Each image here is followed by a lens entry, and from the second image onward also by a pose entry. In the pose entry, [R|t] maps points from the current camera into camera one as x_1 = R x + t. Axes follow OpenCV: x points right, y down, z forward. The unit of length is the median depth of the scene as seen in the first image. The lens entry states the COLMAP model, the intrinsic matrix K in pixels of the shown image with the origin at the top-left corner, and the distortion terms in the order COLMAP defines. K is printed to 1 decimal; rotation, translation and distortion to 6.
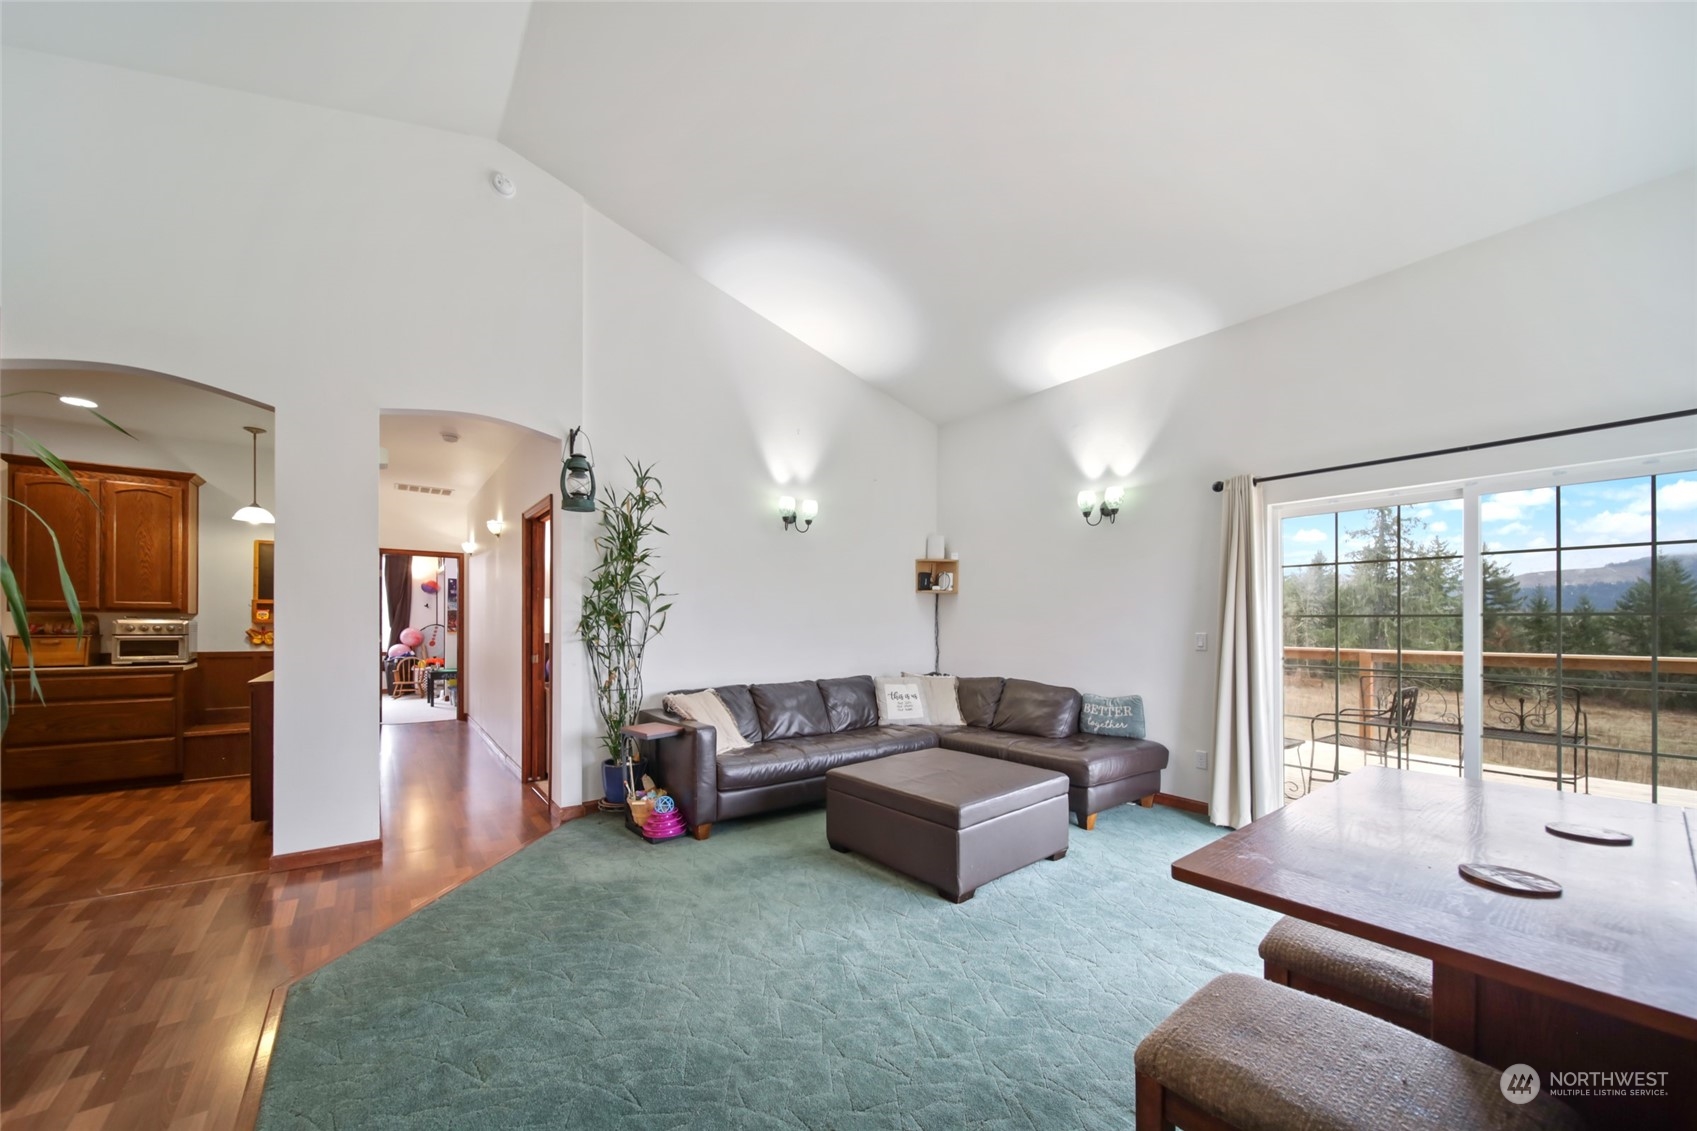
lens RADIAL K [[620.2, 0, 842.9], [0, 620.2, 623.9], [0, 0, 1]] dist [-0.001727, -0.000172]
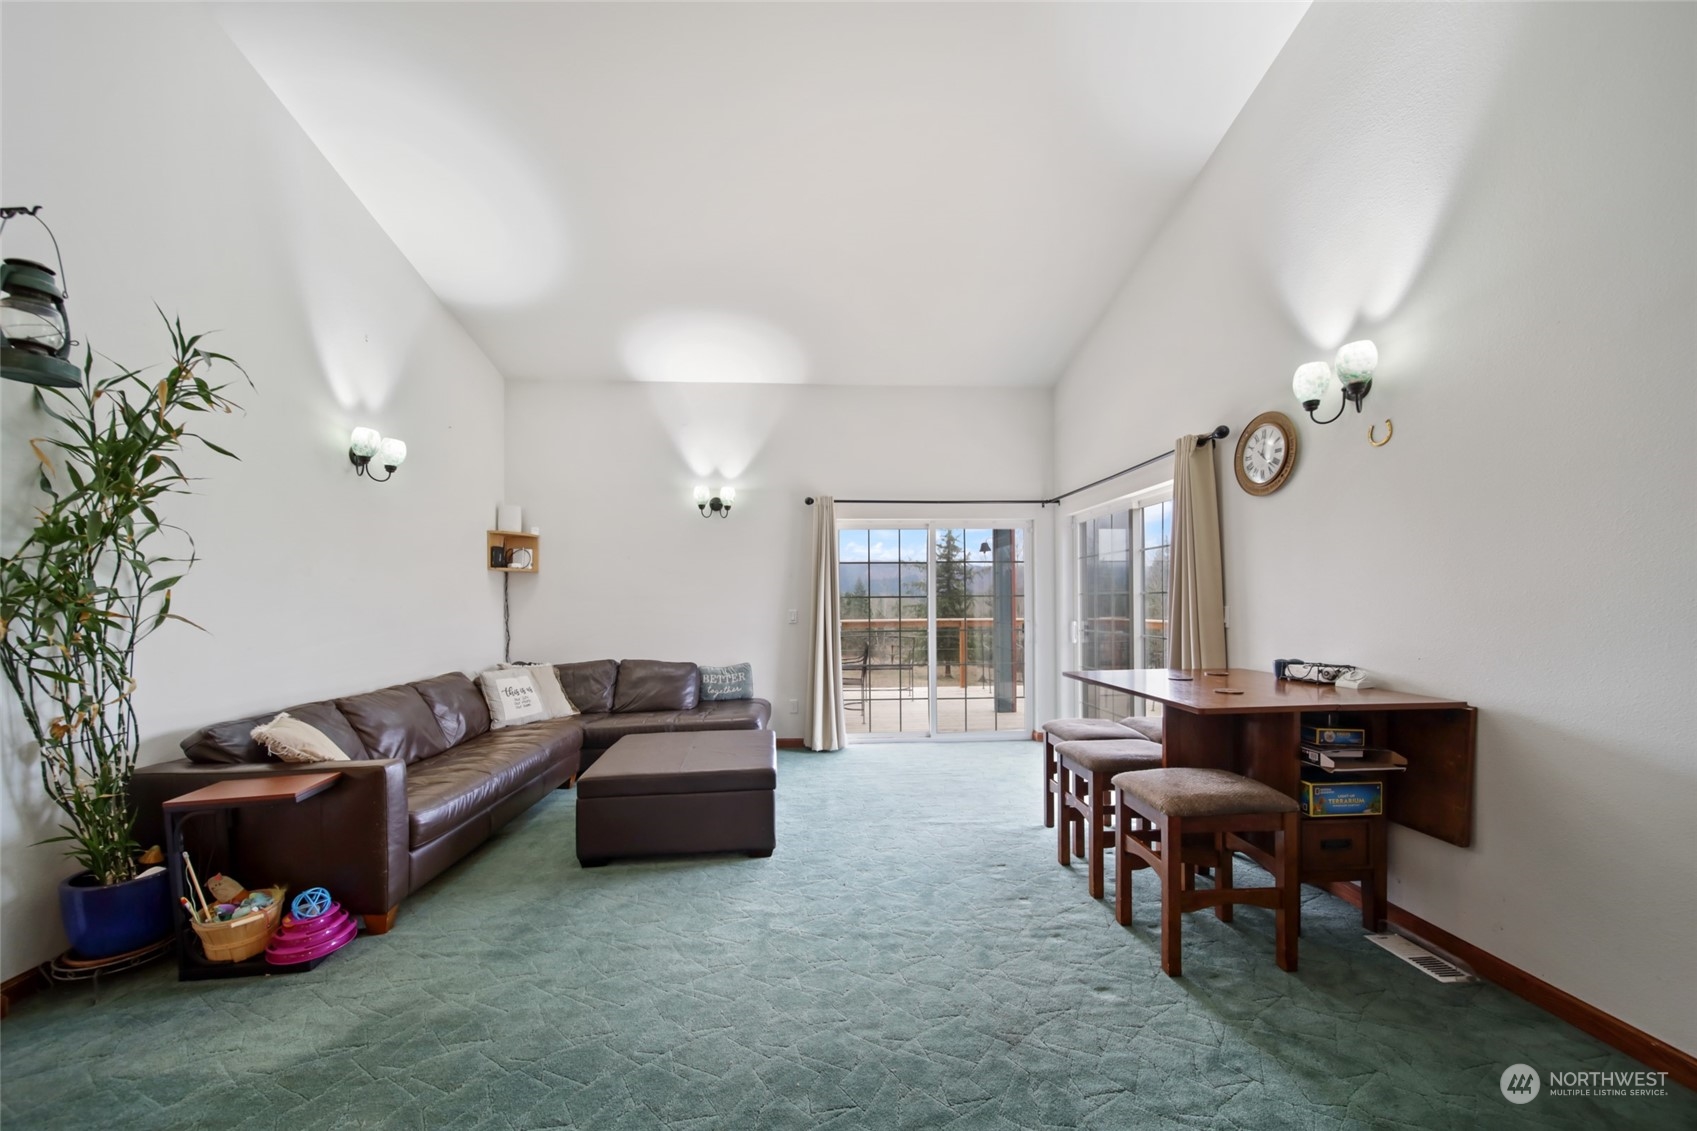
lens RADIAL K [[610.7, 0, 847.2], [0, 610.7, 611.5], [0, 0, 1]] dist [-0.004751, -0.000217]
pose [[0.547520, -0.020161, 0.836550, -0.408171], [0.012977, 0.999794, 0.015602, -0.000940], [-0.836692, 0.002314, 0.547669, 0.181487]]
